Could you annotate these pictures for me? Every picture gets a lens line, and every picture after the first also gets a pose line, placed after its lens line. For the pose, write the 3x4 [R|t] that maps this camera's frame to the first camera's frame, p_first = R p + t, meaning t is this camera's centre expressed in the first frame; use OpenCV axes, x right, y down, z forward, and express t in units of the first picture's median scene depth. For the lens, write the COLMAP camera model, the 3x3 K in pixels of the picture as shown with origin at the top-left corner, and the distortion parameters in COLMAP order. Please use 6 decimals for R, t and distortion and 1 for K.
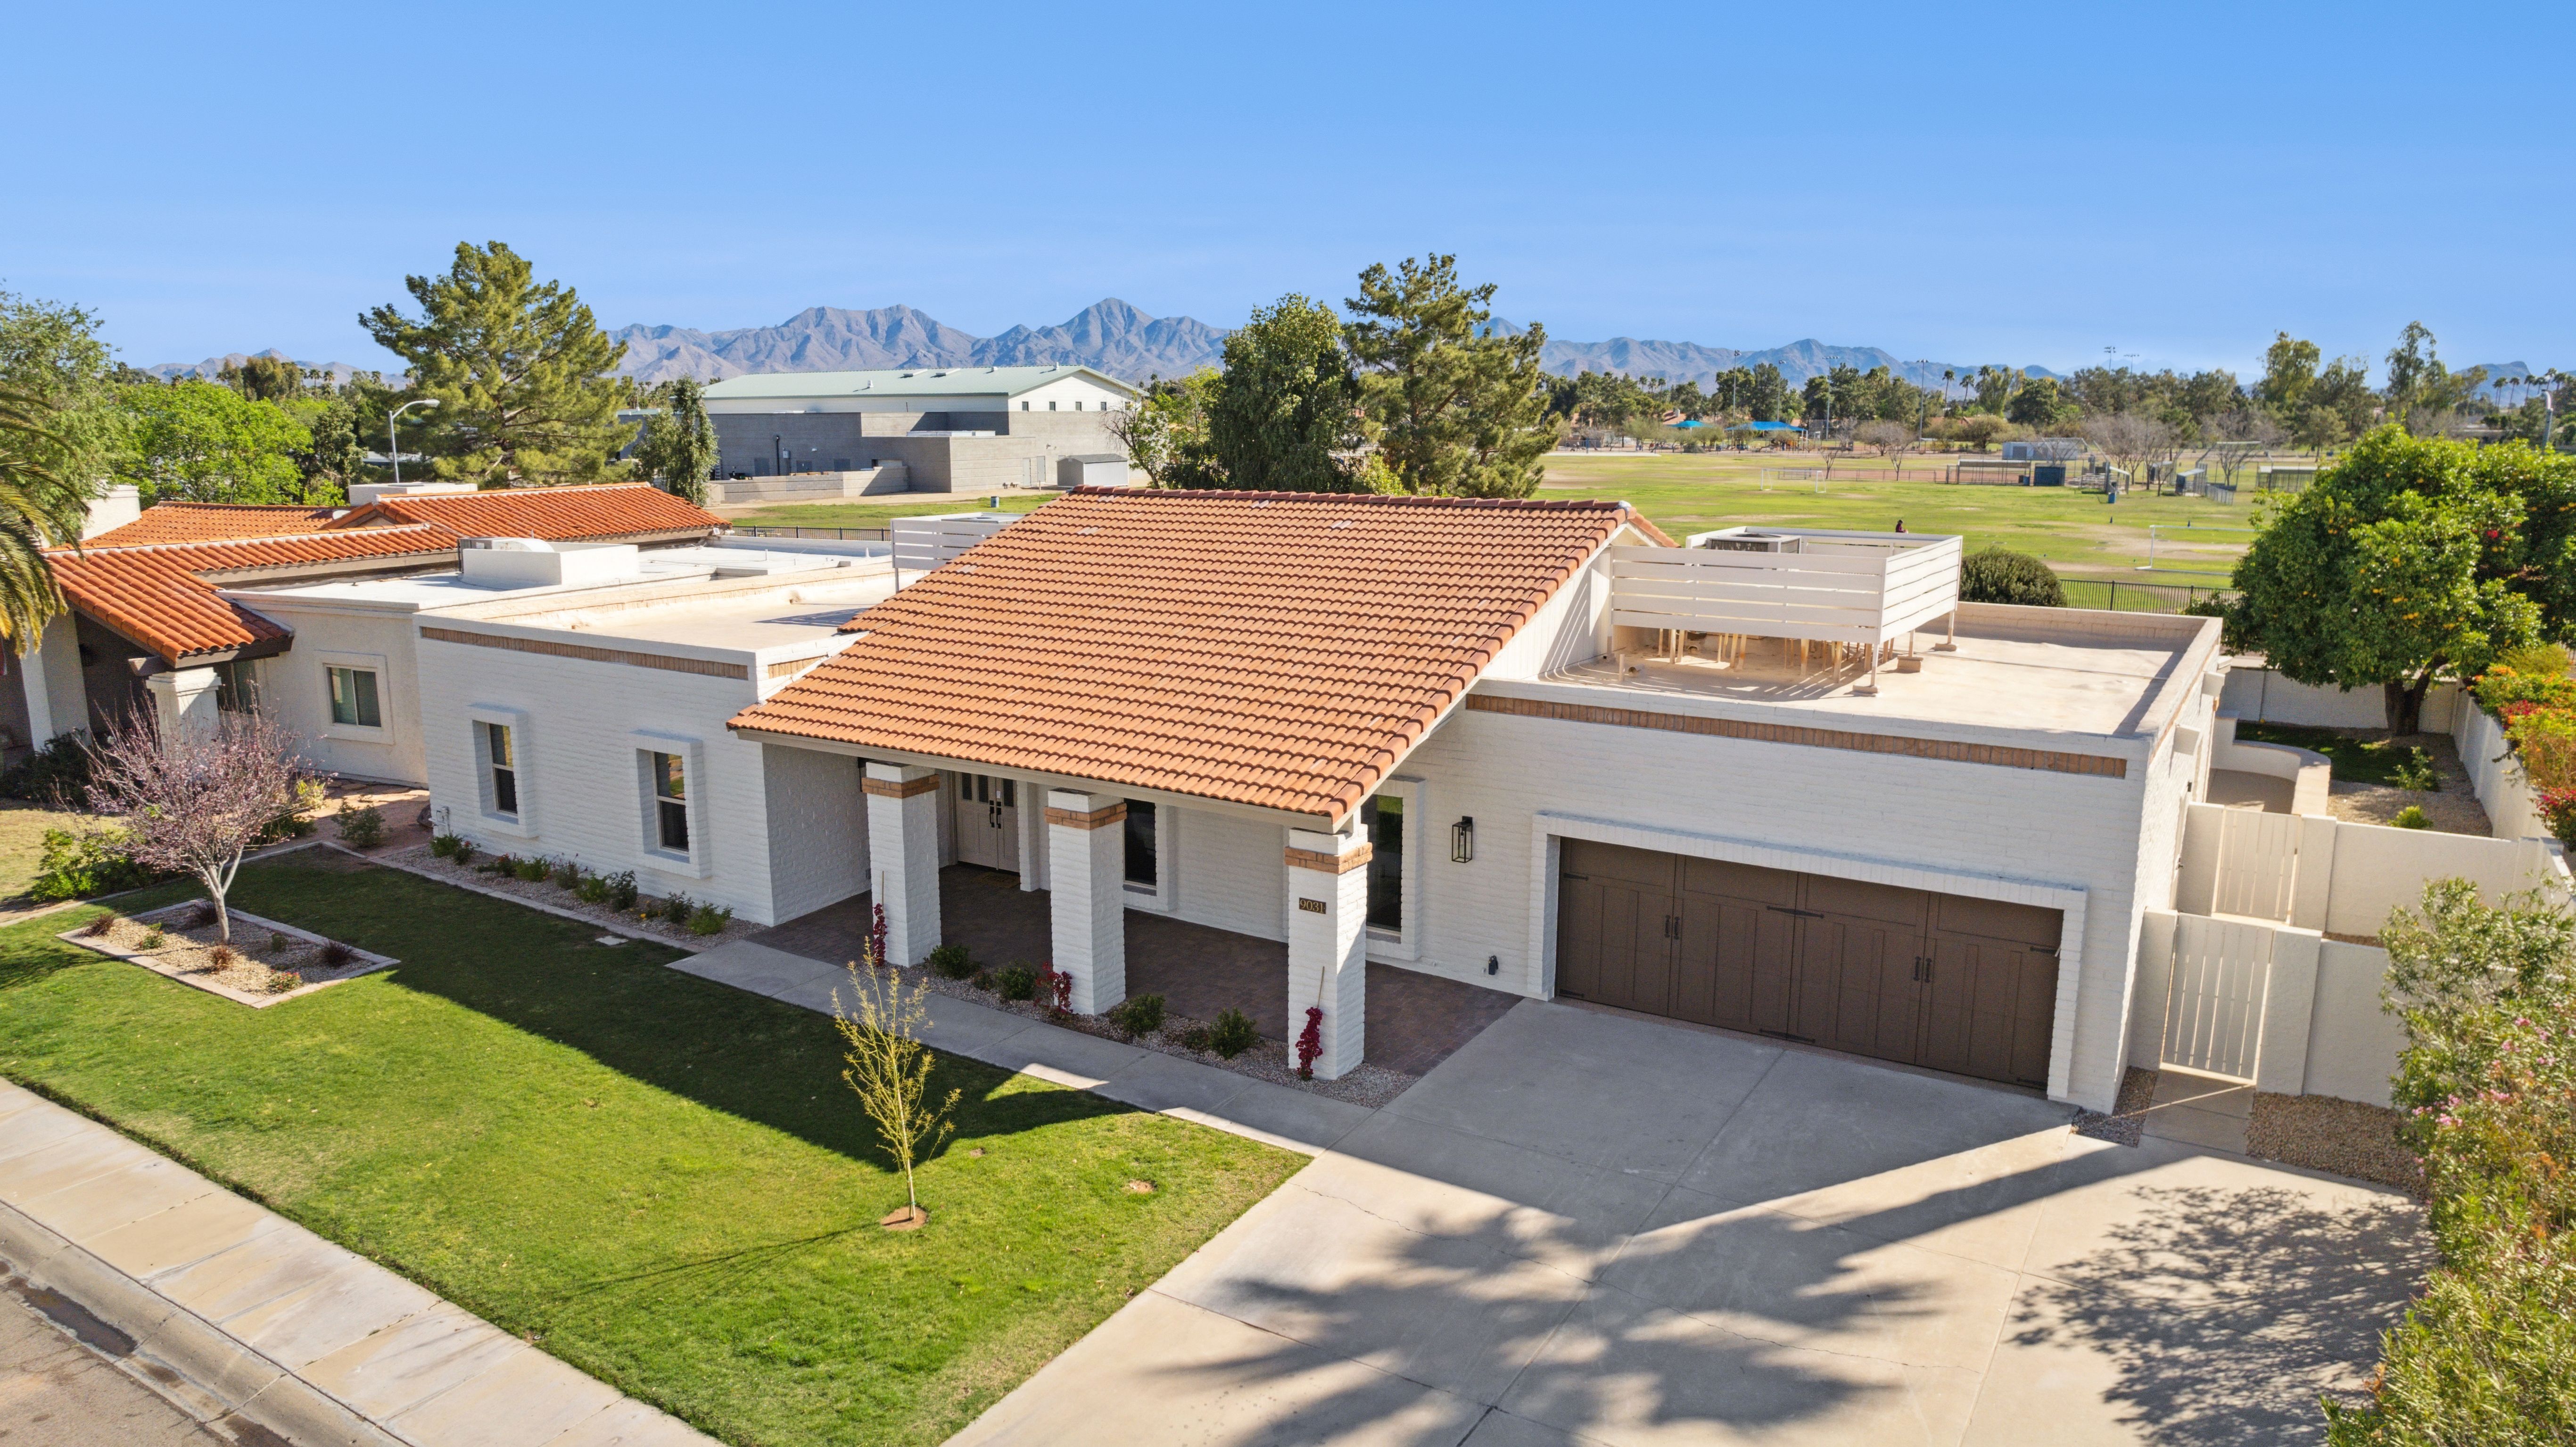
lens RADIAL K [[1641.2, 0, 1288.0], [0, 1641.2, 723.5], [0, 0, 1]] dist [-0.076286, 0.066487]
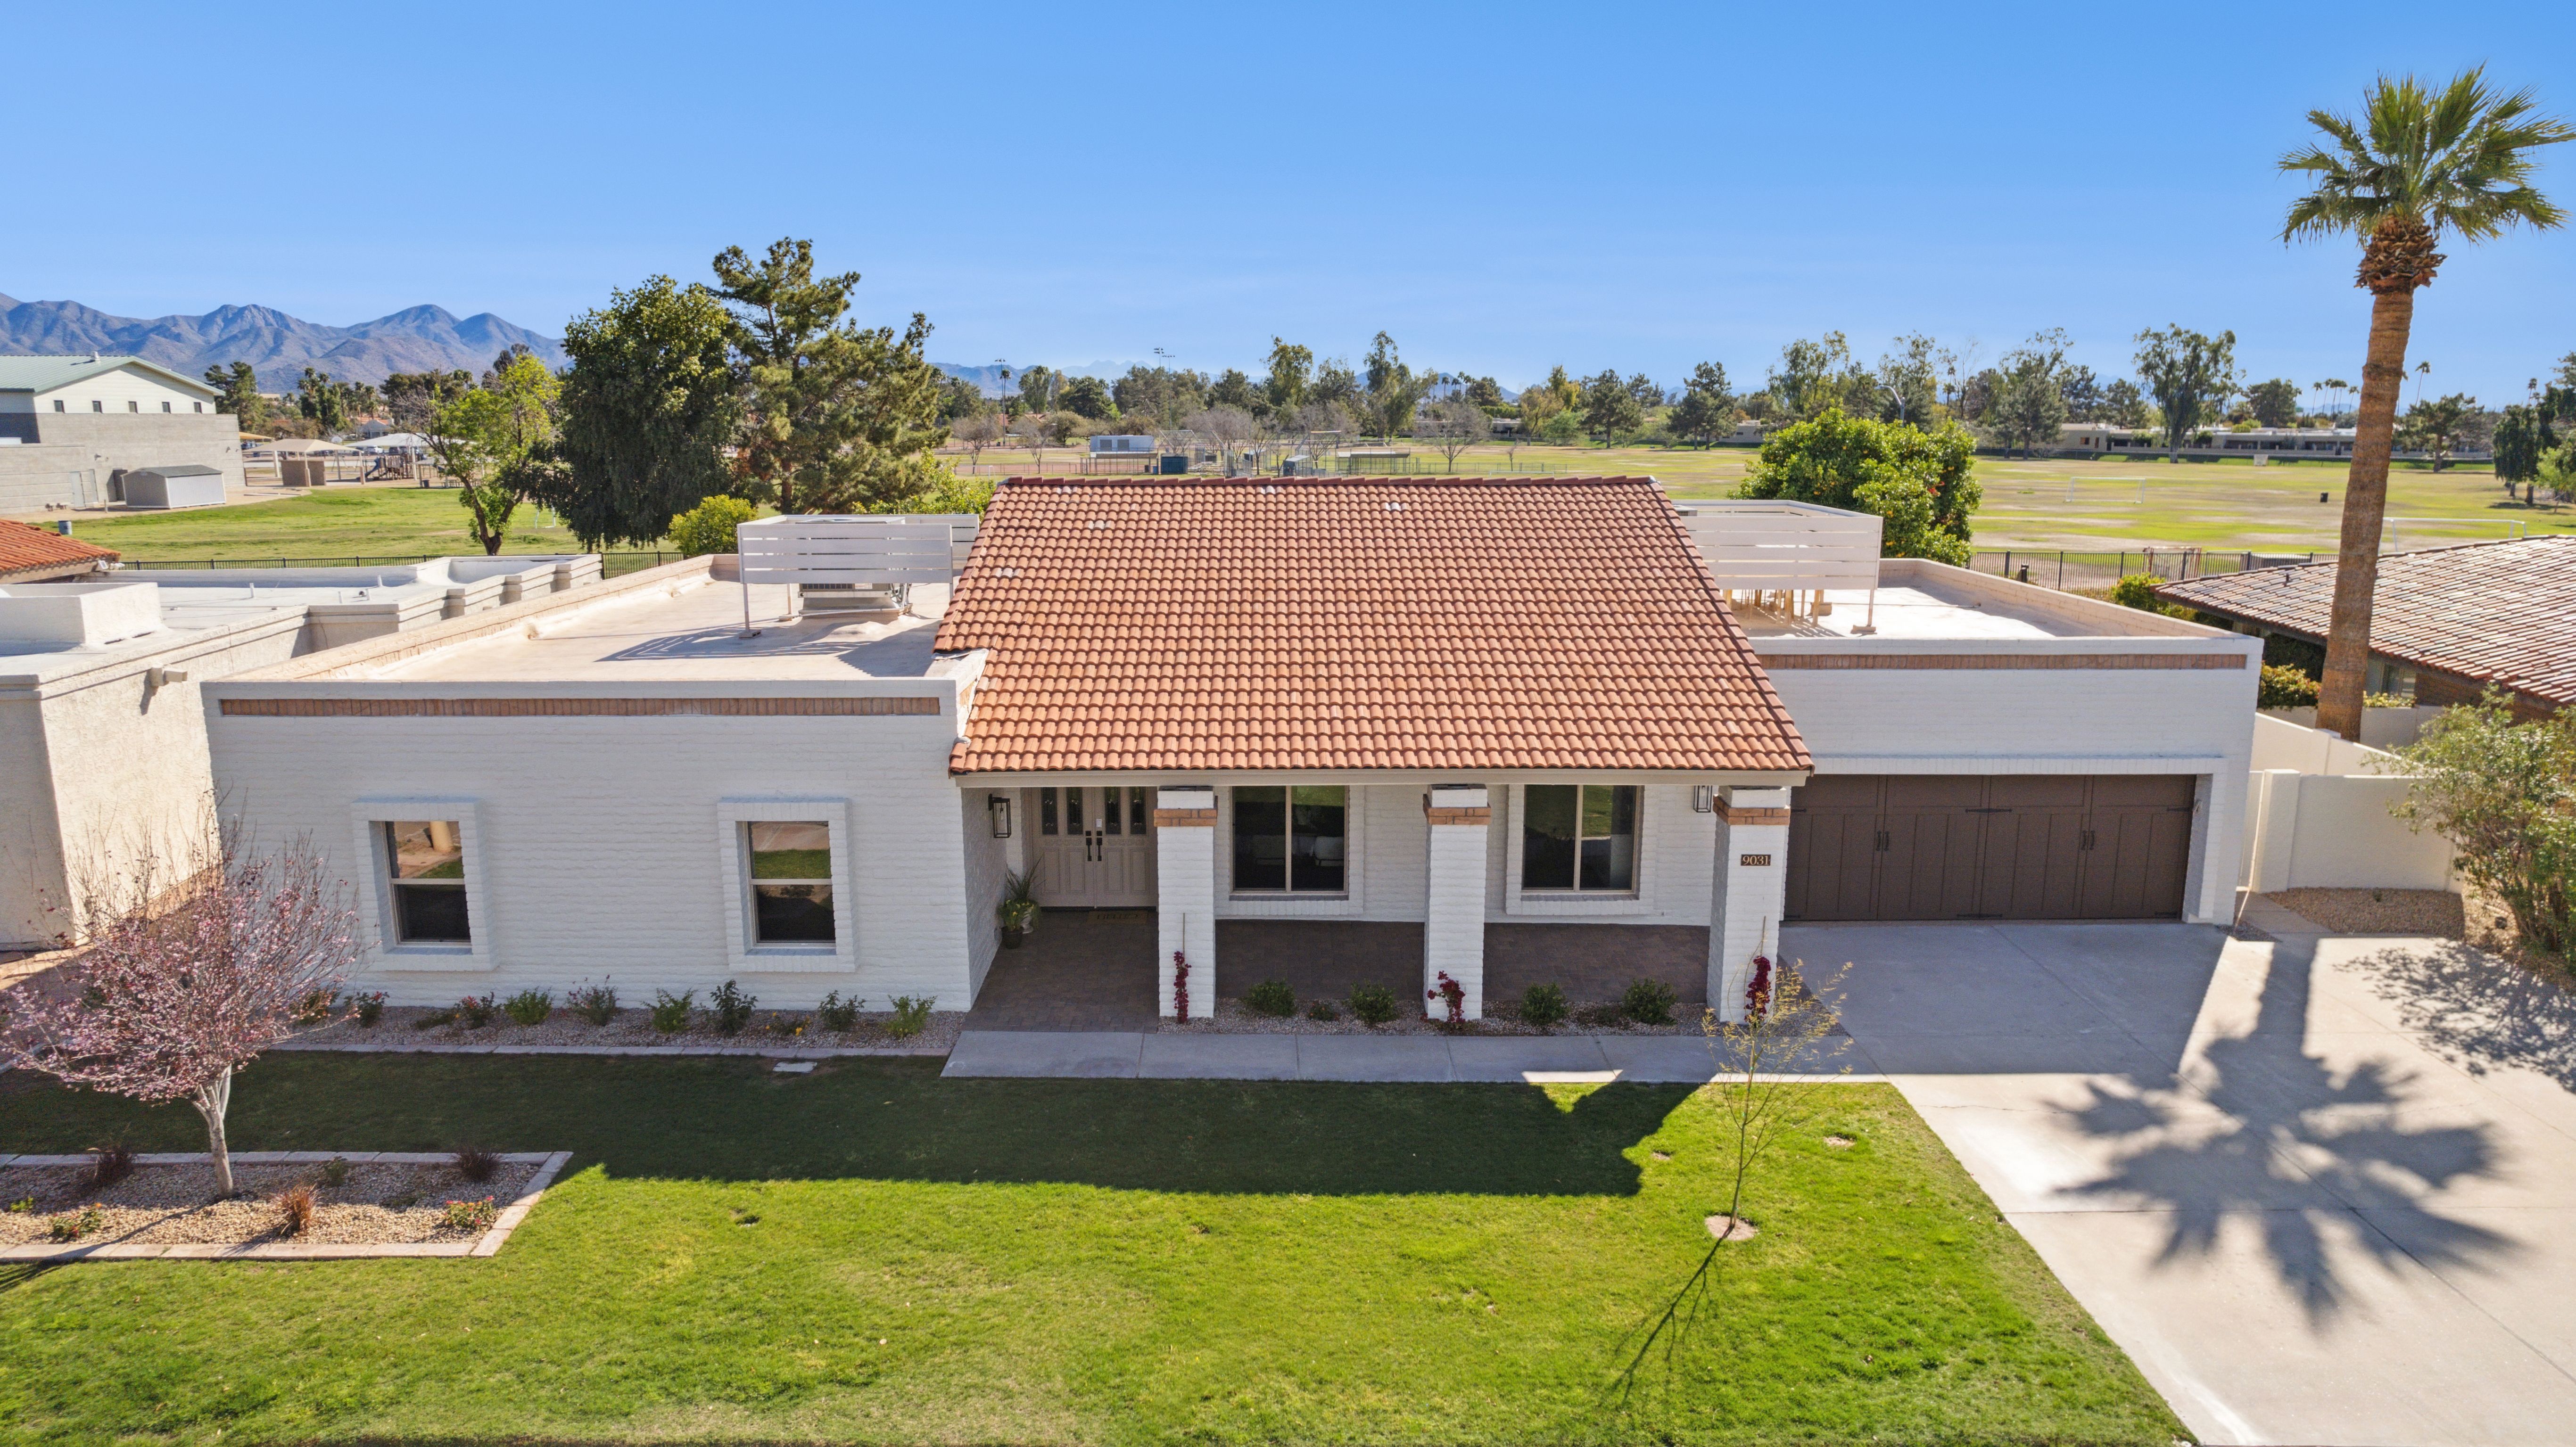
lens RADIAL K [[1641.2, 0, 1288.0], [0, 1641.2, 723.5], [0, 0, 1]] dist [-0.076286, 0.066487]
pose [[0.843028, -0.100742, 0.528351, -0.670606], [0.100738, 0.994494, 0.028888, -0.030508], [-0.528351, 0.028872, 0.848535, 0.234061]]
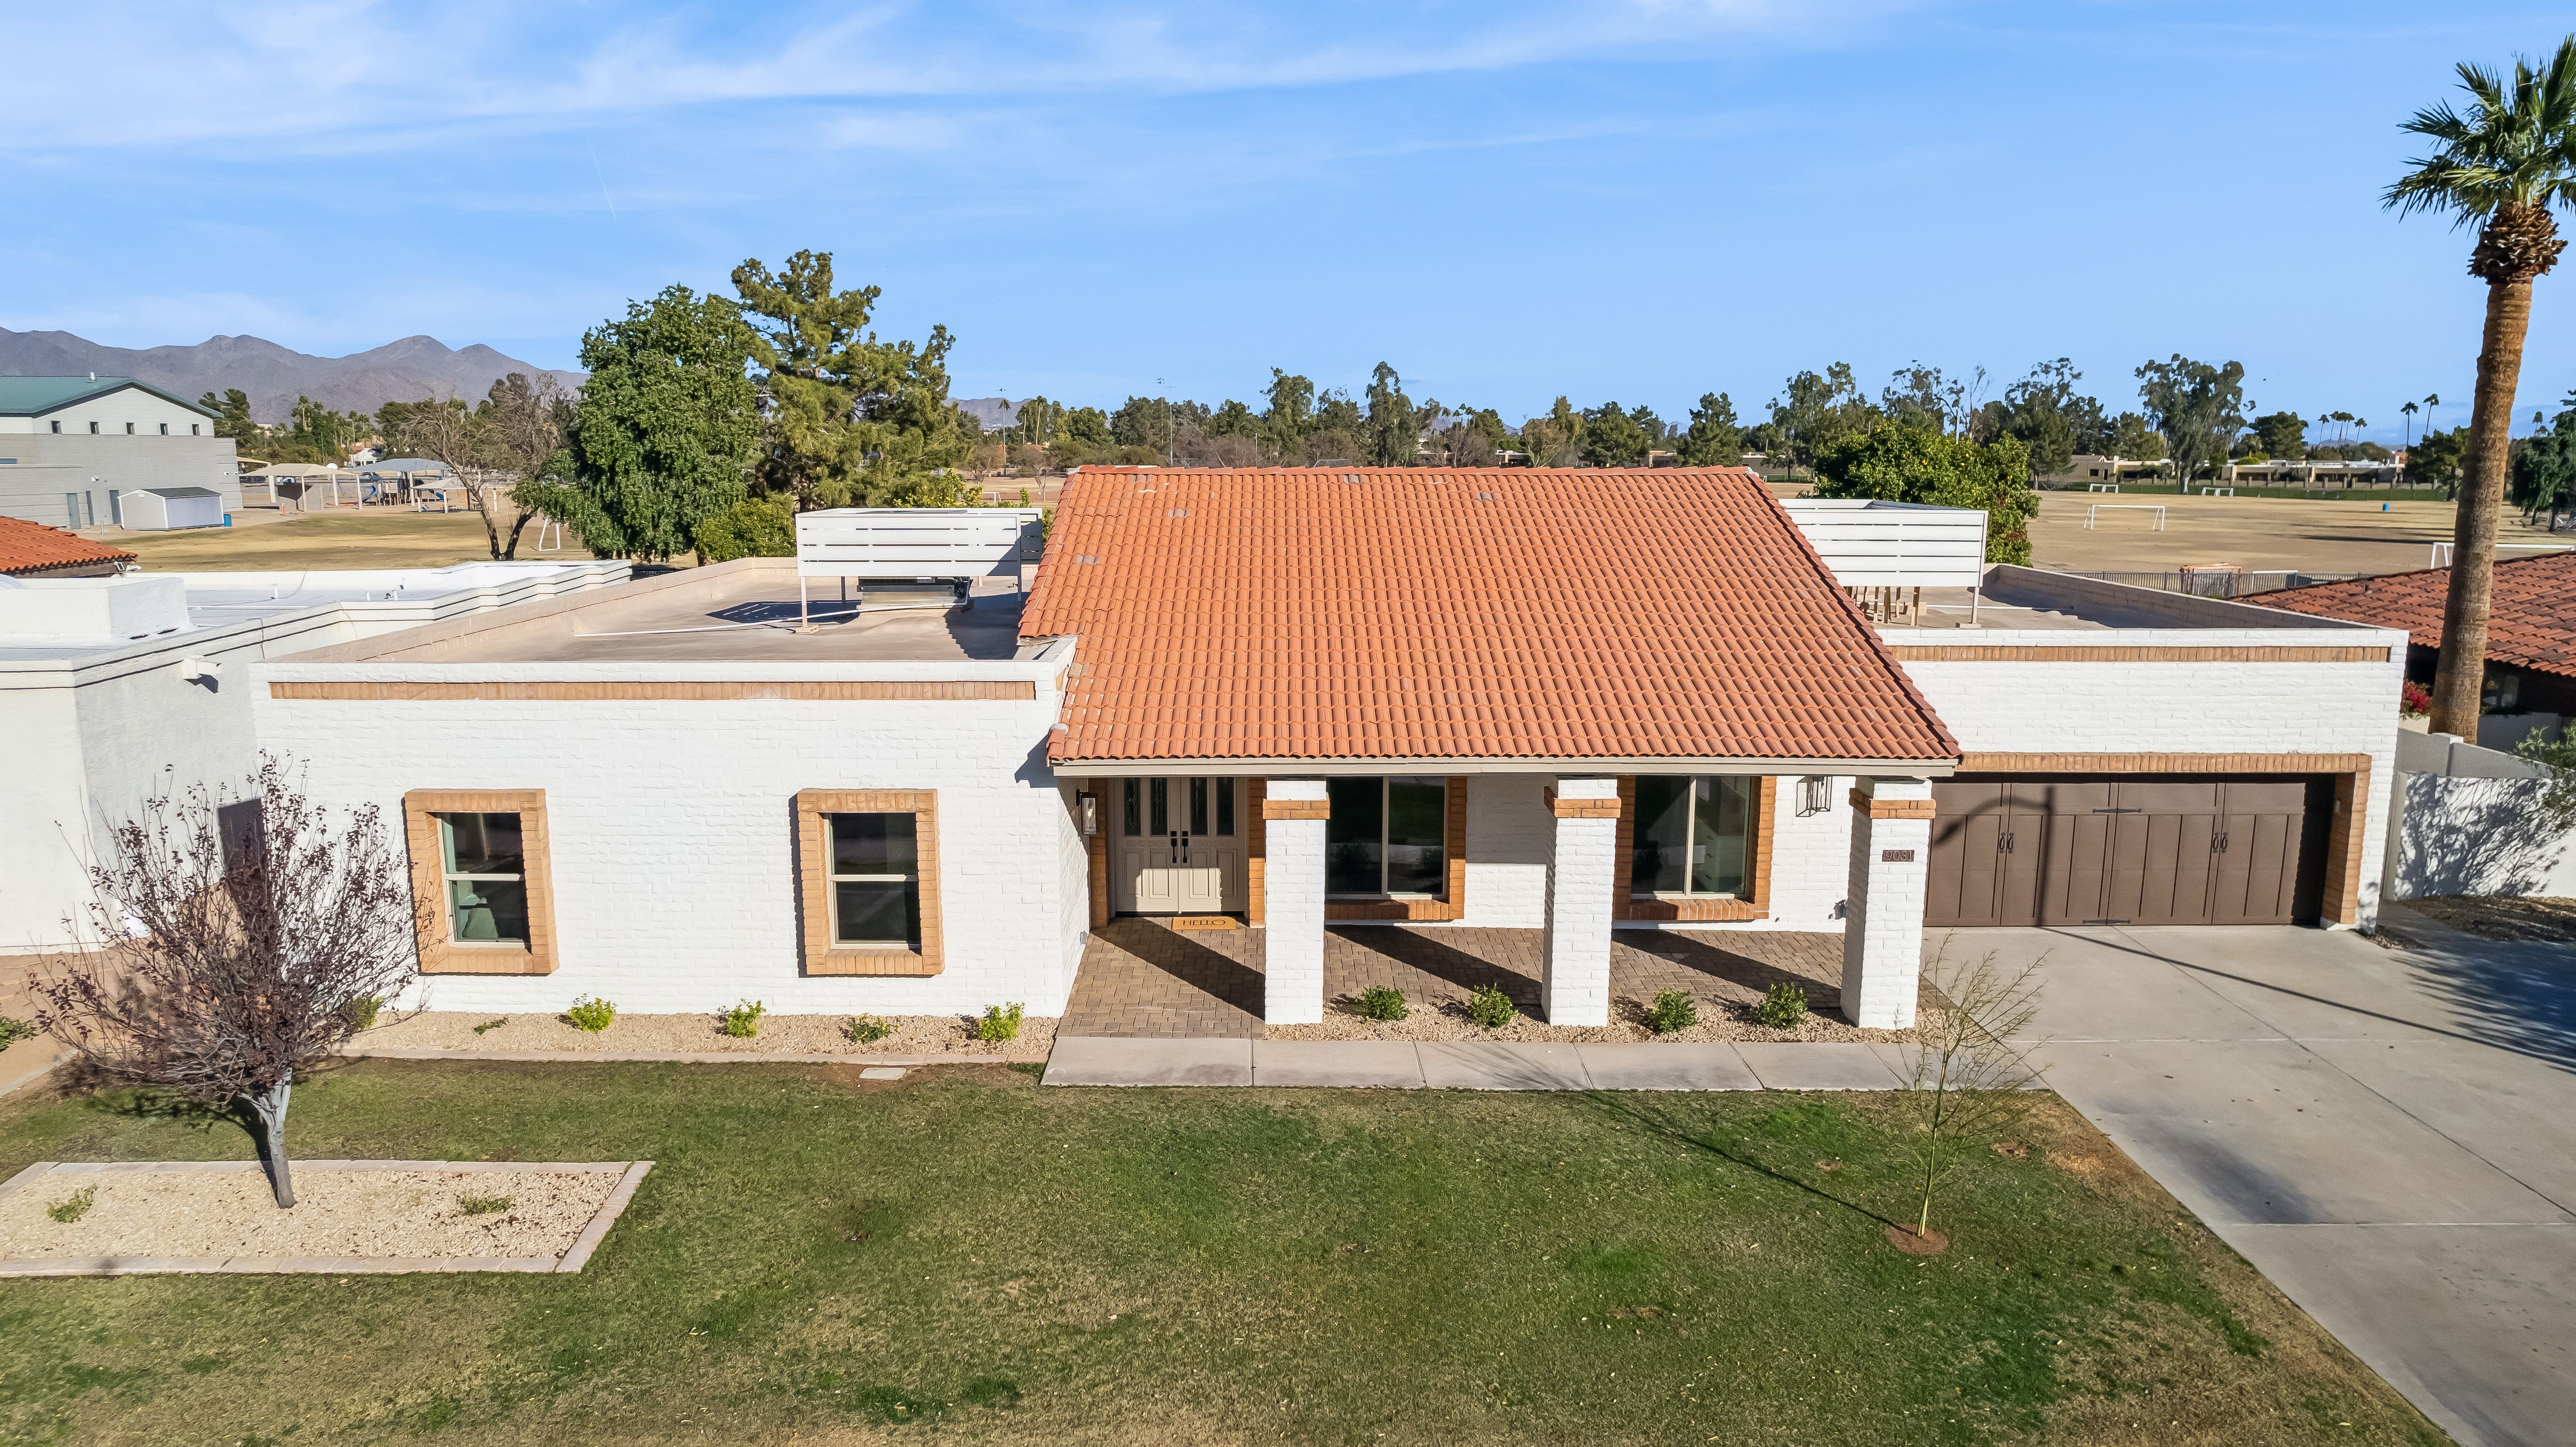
lens RADIAL K [[1656.8, 0, 1288.0], [0, 1656.8, 723.5], [0, 0, 1]] dist [-0.082320, 0.074231]
pose [[0.842341, -0.087957, 0.531719, -0.701206], [0.098549, 0.995096, 0.008489, -0.010729], [-0.529858, 0.045250, 0.846878, 0.305272]]
